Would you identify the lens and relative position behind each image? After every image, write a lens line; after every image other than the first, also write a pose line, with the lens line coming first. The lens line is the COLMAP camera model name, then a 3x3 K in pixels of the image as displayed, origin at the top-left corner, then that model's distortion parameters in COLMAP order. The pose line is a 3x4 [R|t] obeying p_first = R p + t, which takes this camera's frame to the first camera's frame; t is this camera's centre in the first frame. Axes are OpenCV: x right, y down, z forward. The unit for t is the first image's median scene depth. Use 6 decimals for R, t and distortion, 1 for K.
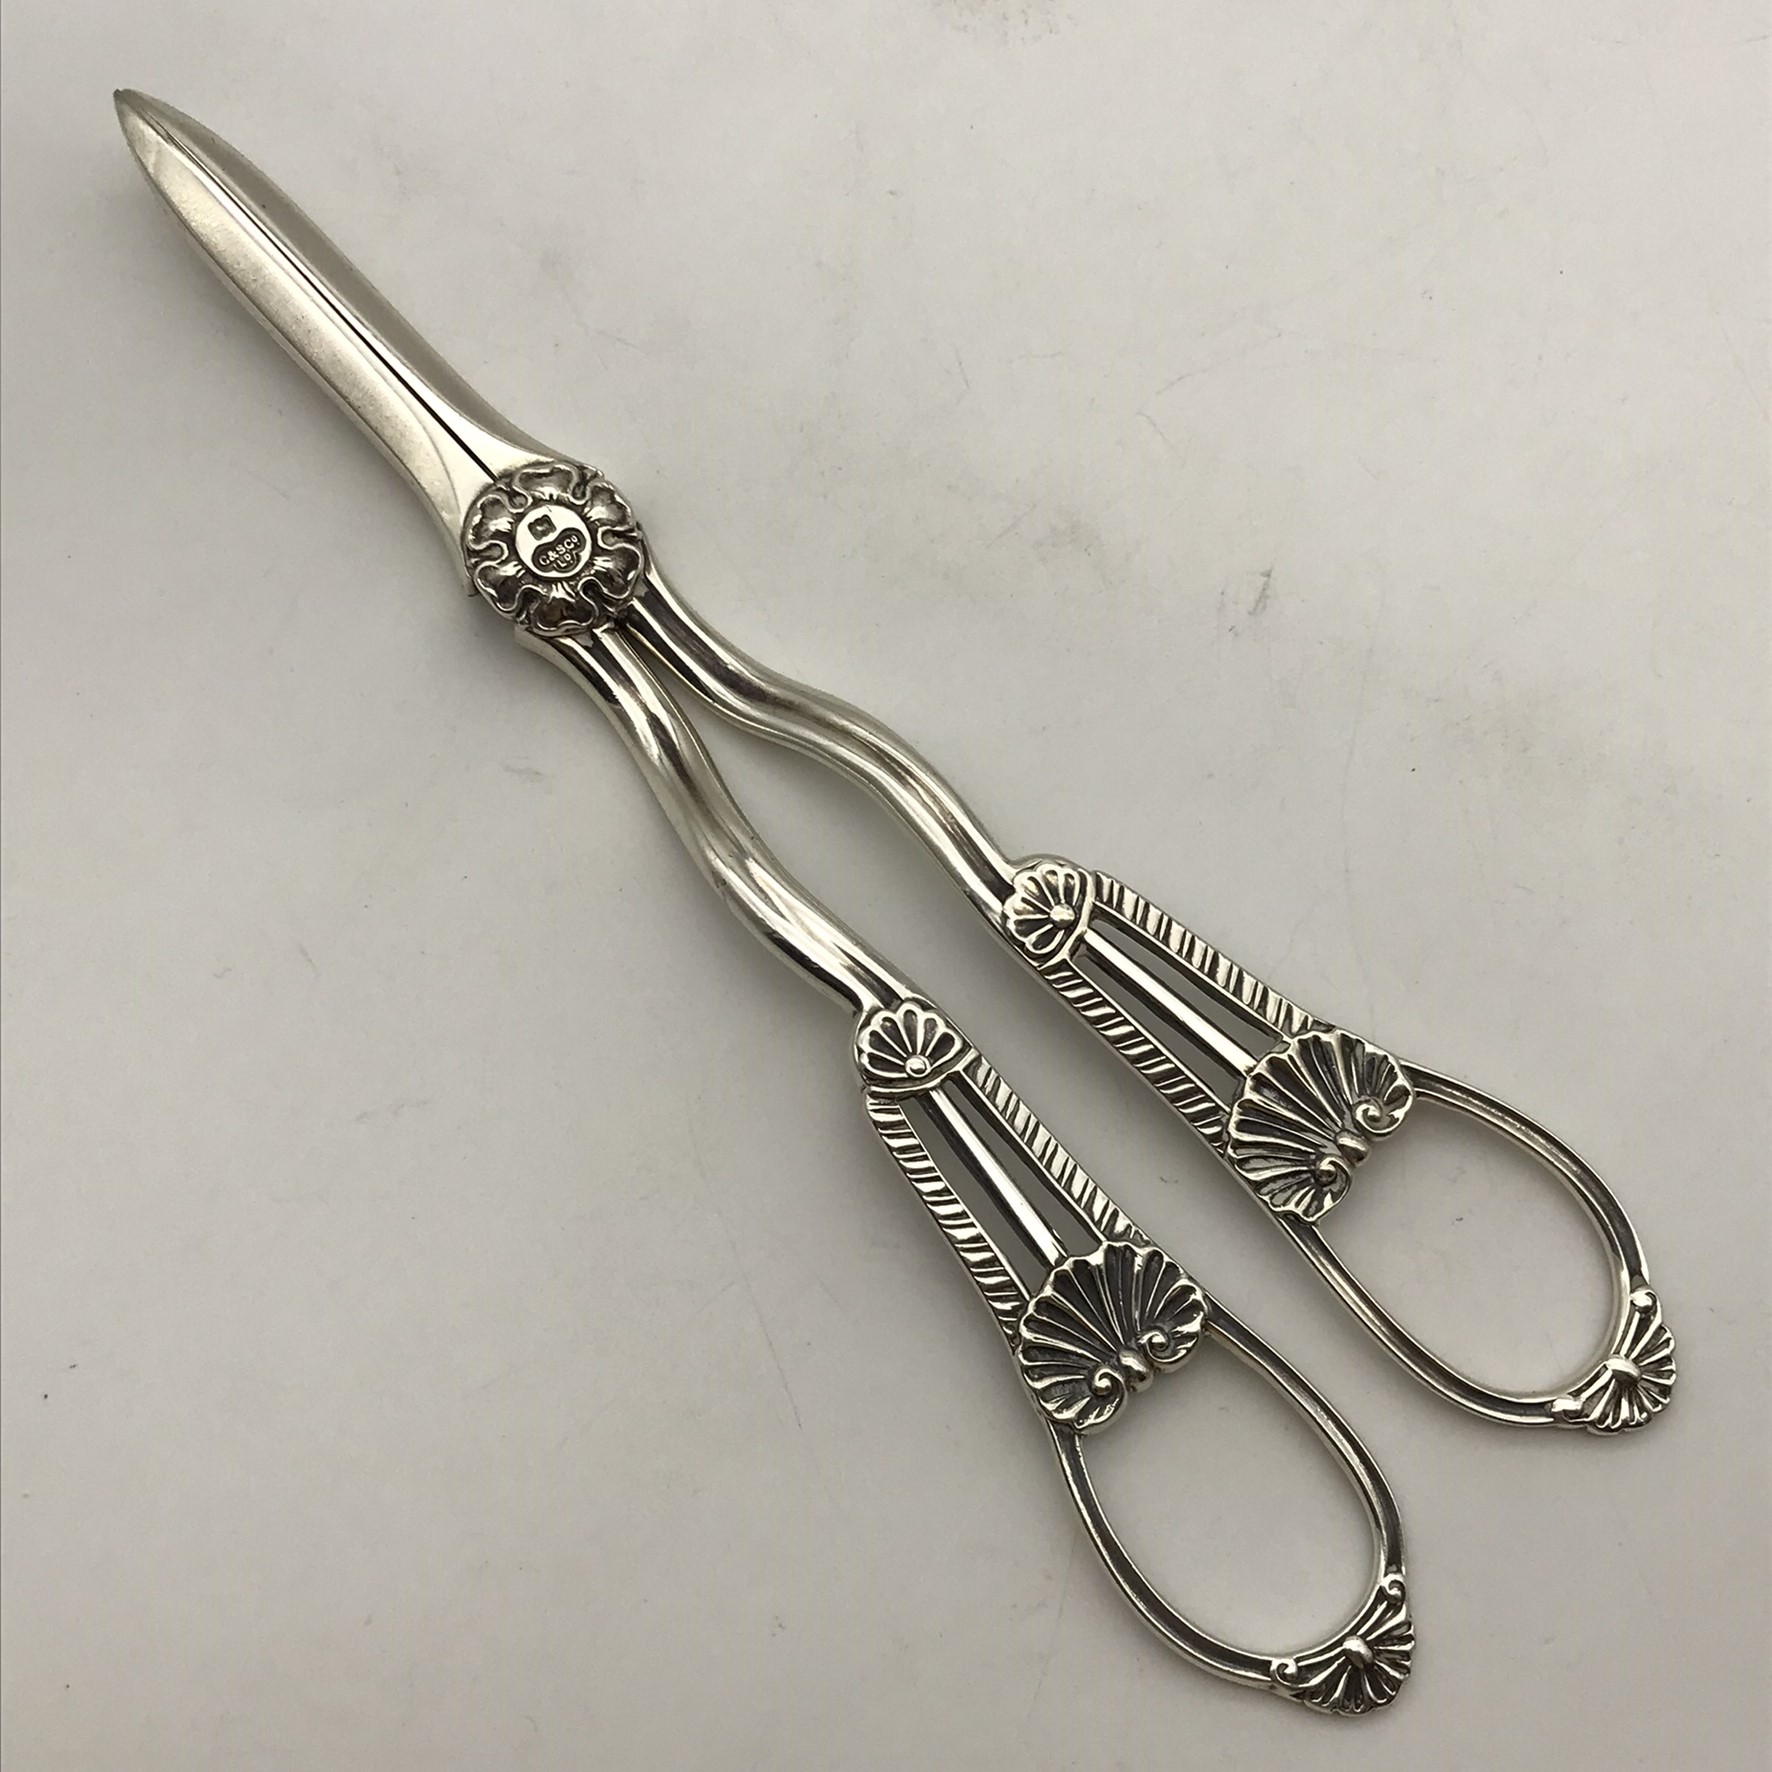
lens RADIAL K [[2283.1, 0, 886.0], [0, 2283.1, 886.0], [0, 0, 1]] dist [0.198050, -0.777510]
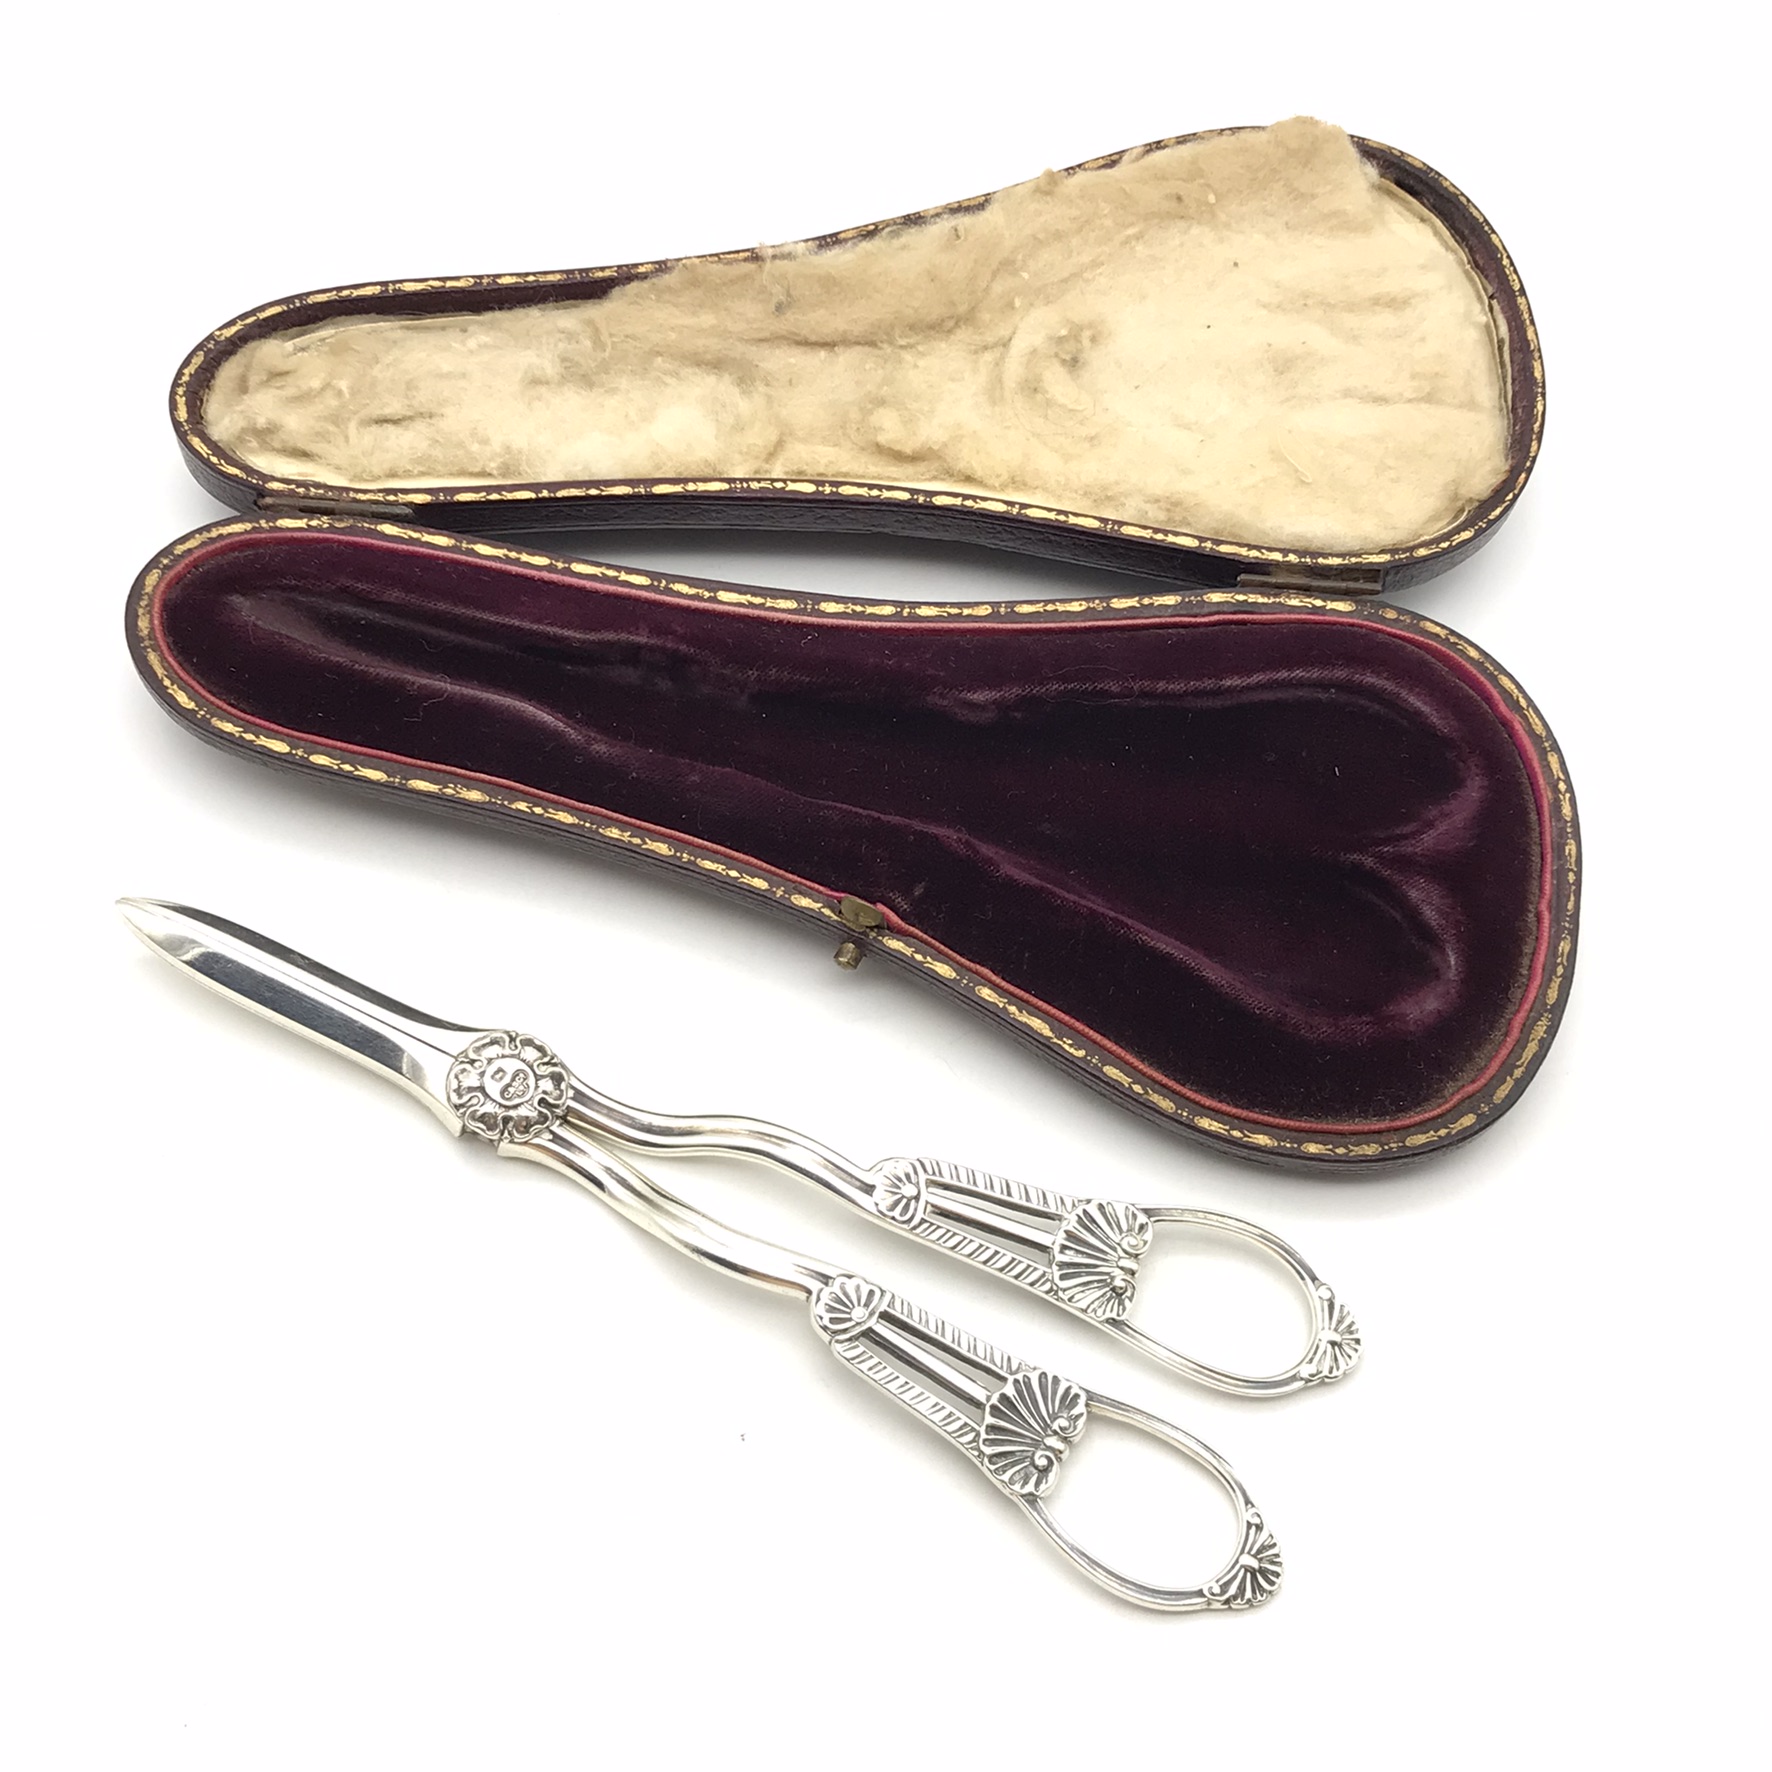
lens RADIAL K [[2283.1, 0, 886.0], [0, 2283.1, 886.0], [0, 0, 1]] dist [0.198050, -0.777510]
pose [[0.926548, -0.311878, 0.210334, -0.205717], [0.347775, 0.923313, -0.162927, 0.070267], [-0.143391, 0.224108, 0.963958, -0.569967]]
